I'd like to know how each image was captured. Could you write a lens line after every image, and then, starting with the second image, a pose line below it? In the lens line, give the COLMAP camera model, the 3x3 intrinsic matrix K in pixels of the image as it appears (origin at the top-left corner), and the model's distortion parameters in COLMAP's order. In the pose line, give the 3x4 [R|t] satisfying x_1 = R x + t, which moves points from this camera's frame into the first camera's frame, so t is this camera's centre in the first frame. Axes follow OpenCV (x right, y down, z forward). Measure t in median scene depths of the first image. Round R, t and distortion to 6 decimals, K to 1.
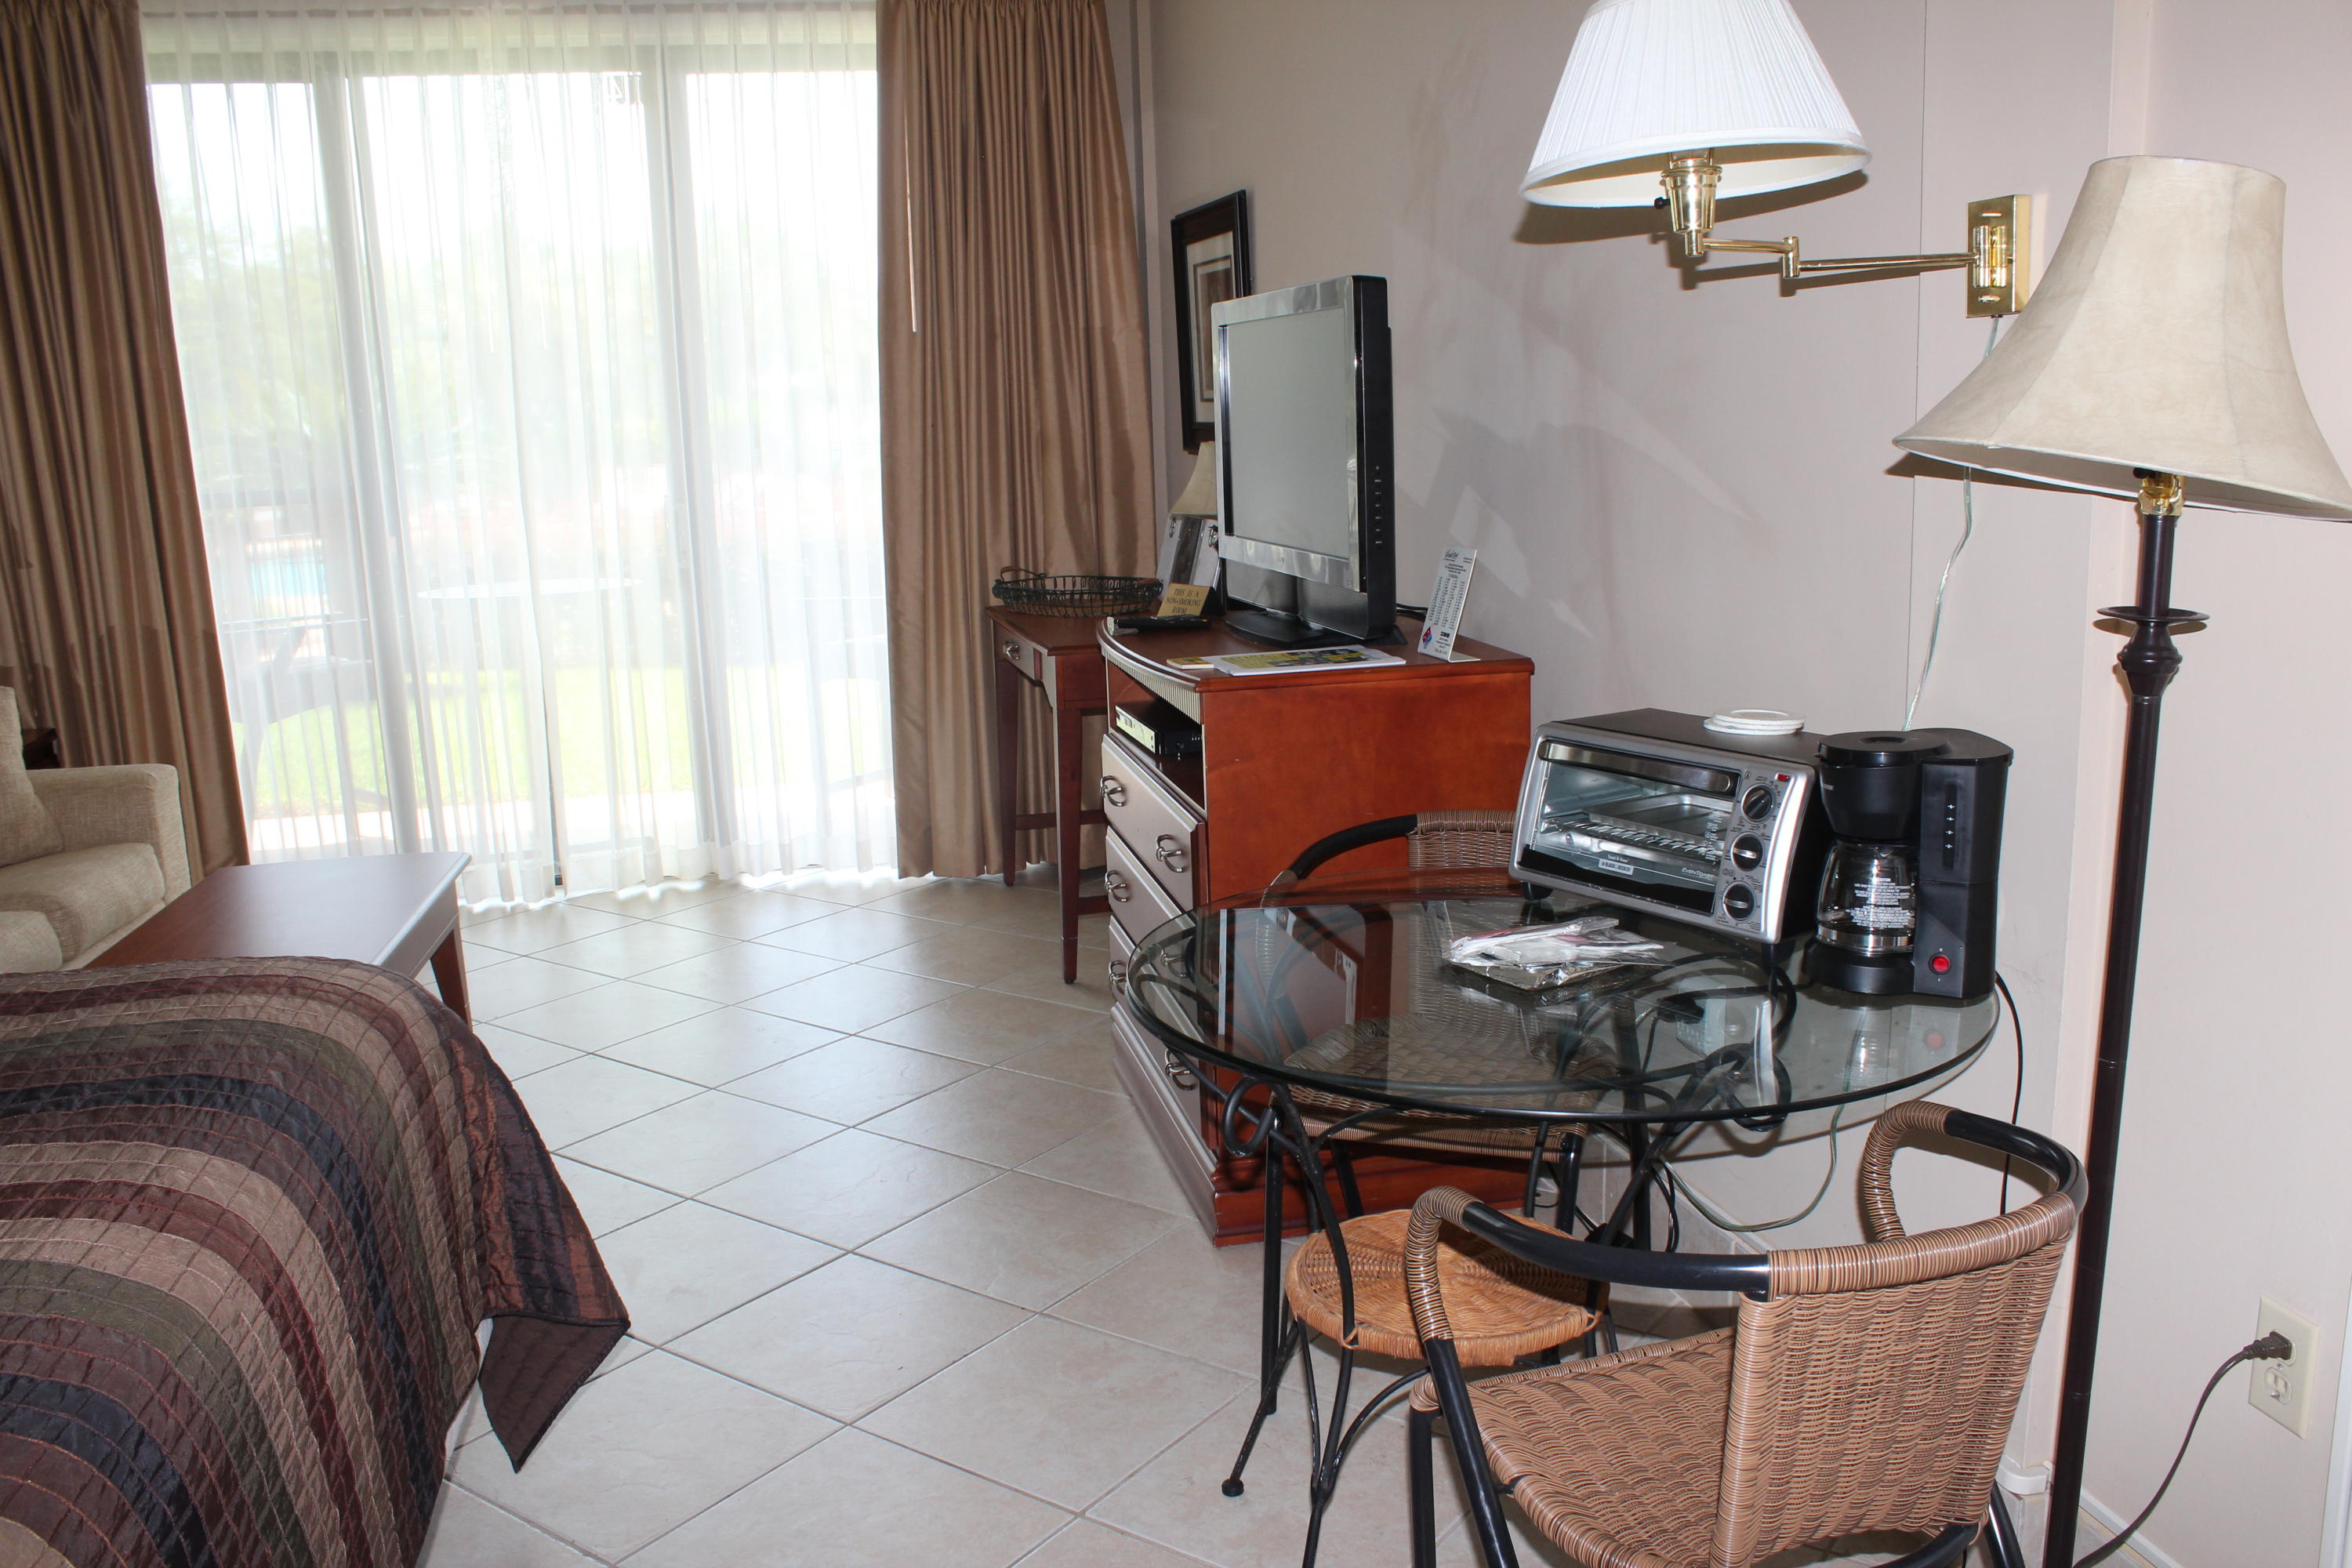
lens RADIAL K [[1959.1, 0, 1227.8], [0, 1959.1, 863.3], [0, 0, 1]] dist [-0.173075, 0.145389]
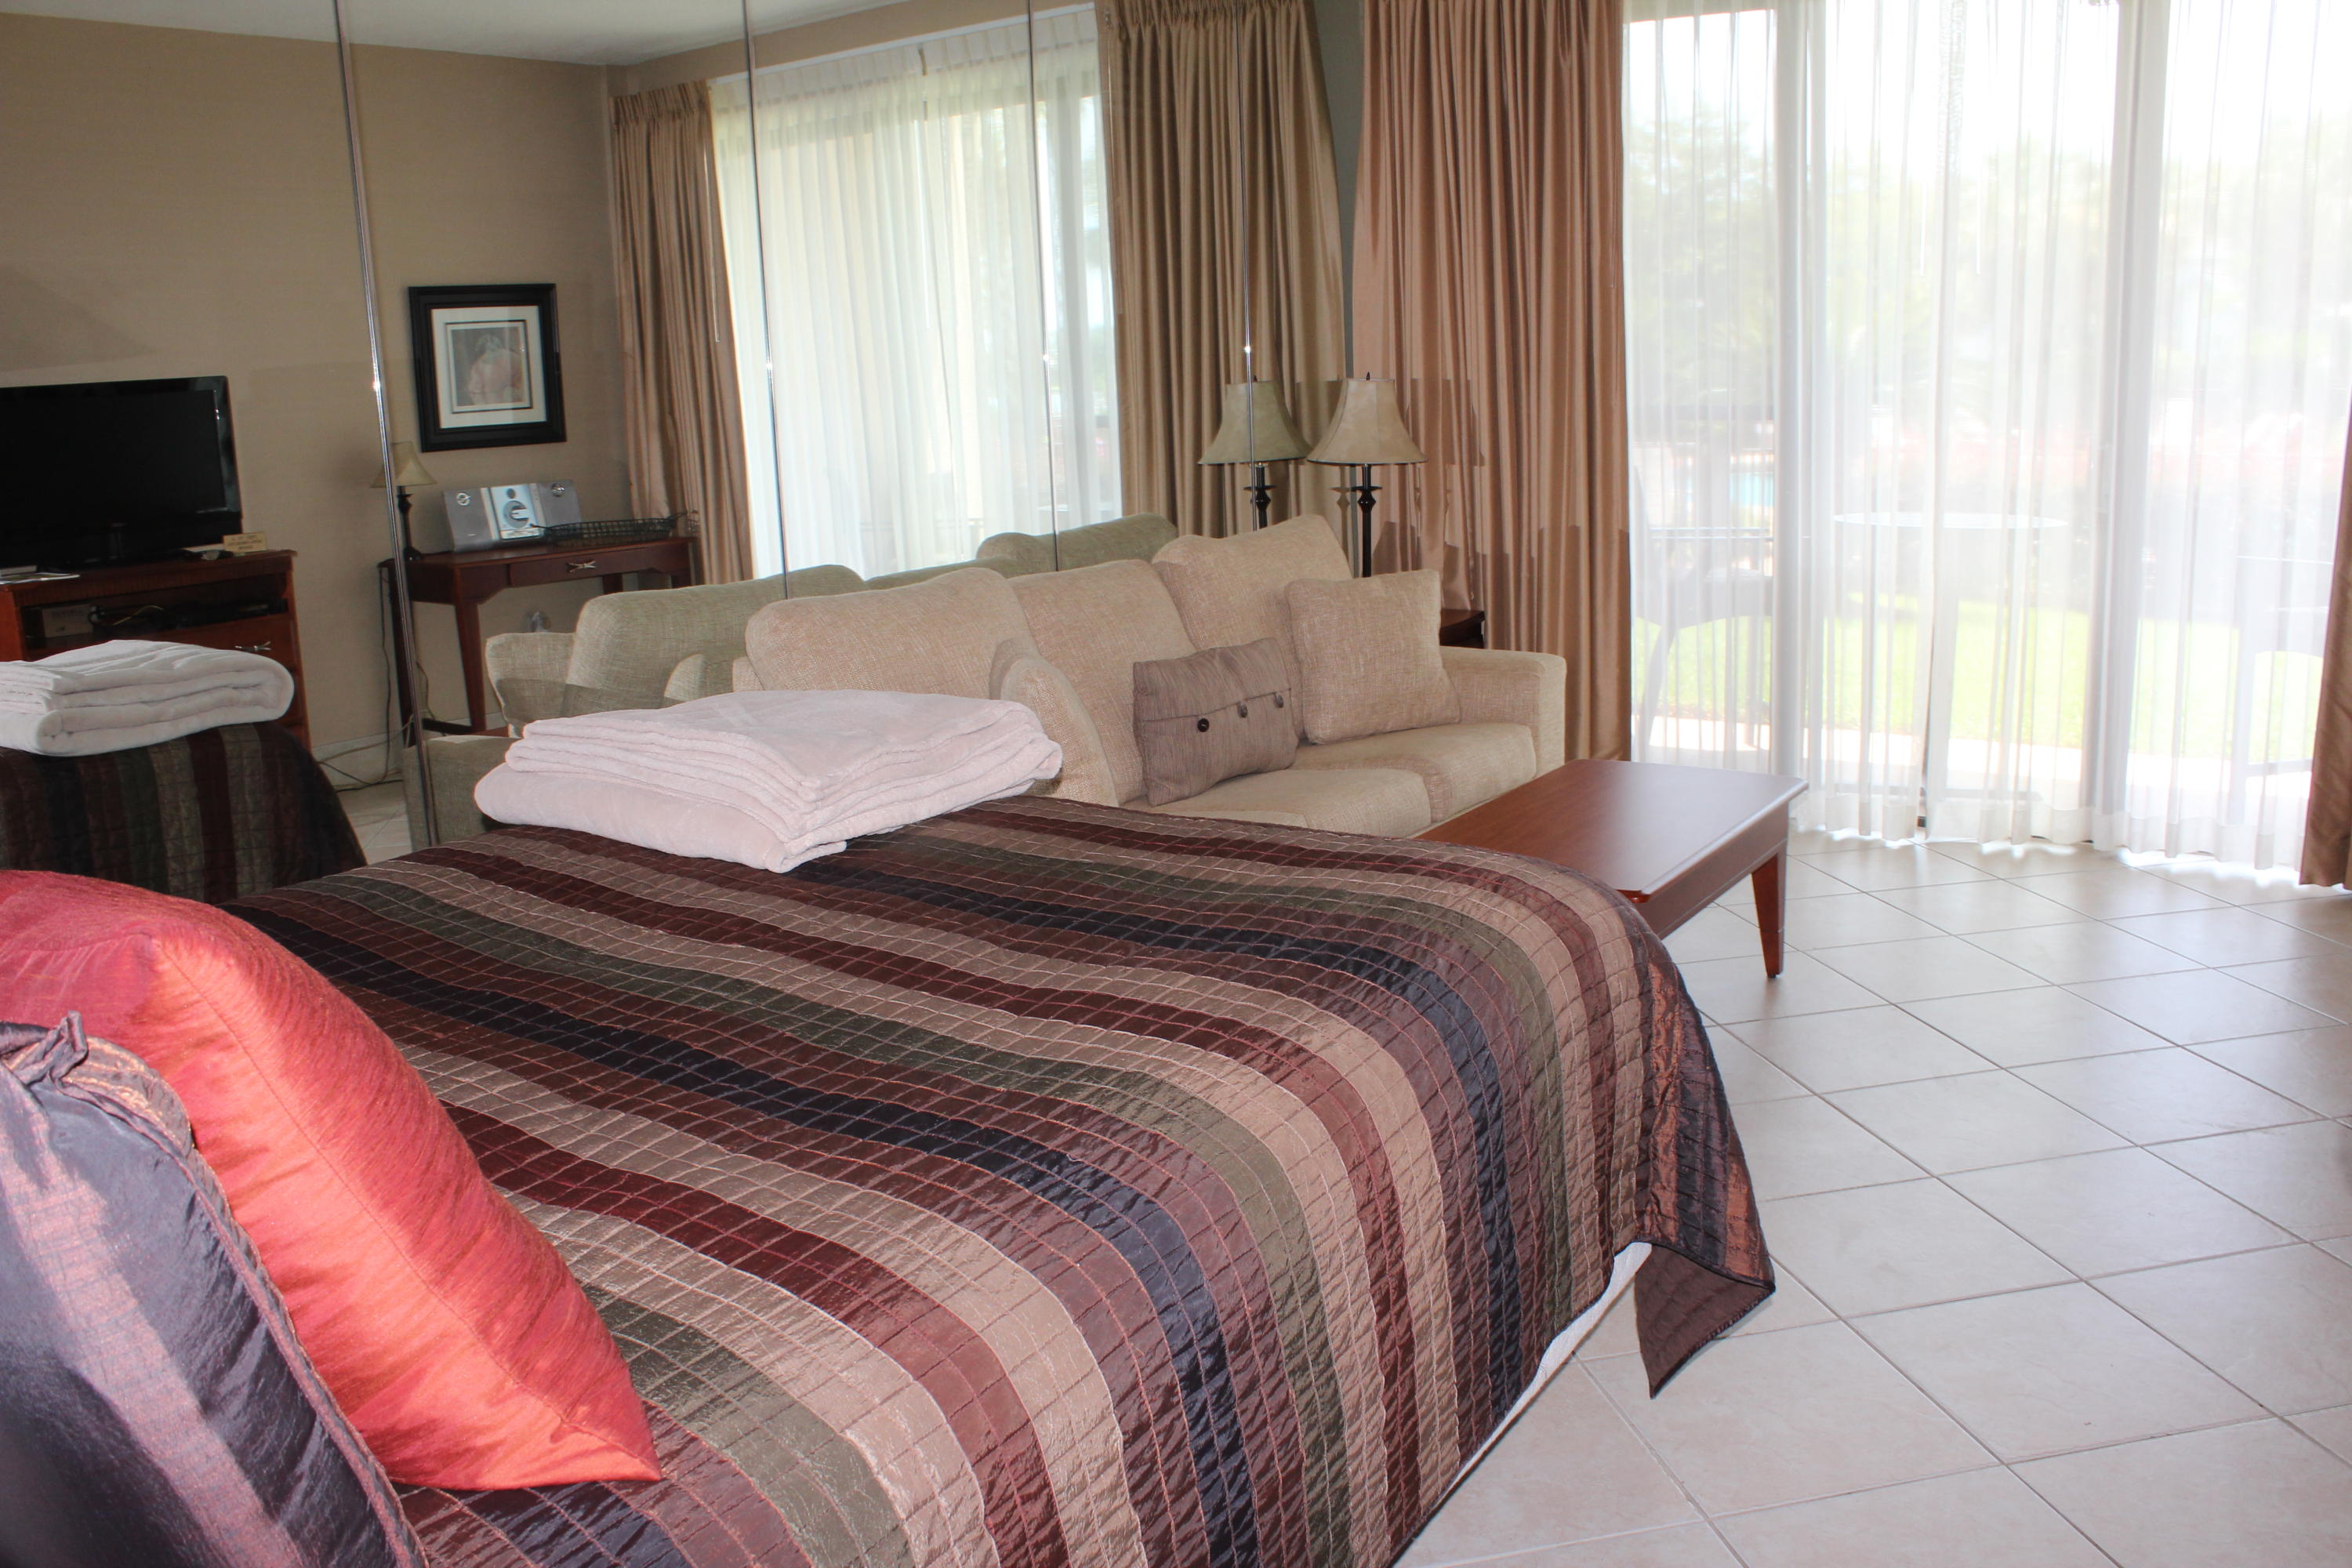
lens RADIAL K [[1959.1, 0, 1227.8], [0, 1959.1, 863.3], [0, 0, 1]] dist [-0.173075, 0.145389]
pose [[0.718163, 0.172369, -0.674190, 0.103758], [-0.145810, 0.984604, 0.096411, -0.023739], [0.680428, 0.029064, 0.732238, 0.093947]]
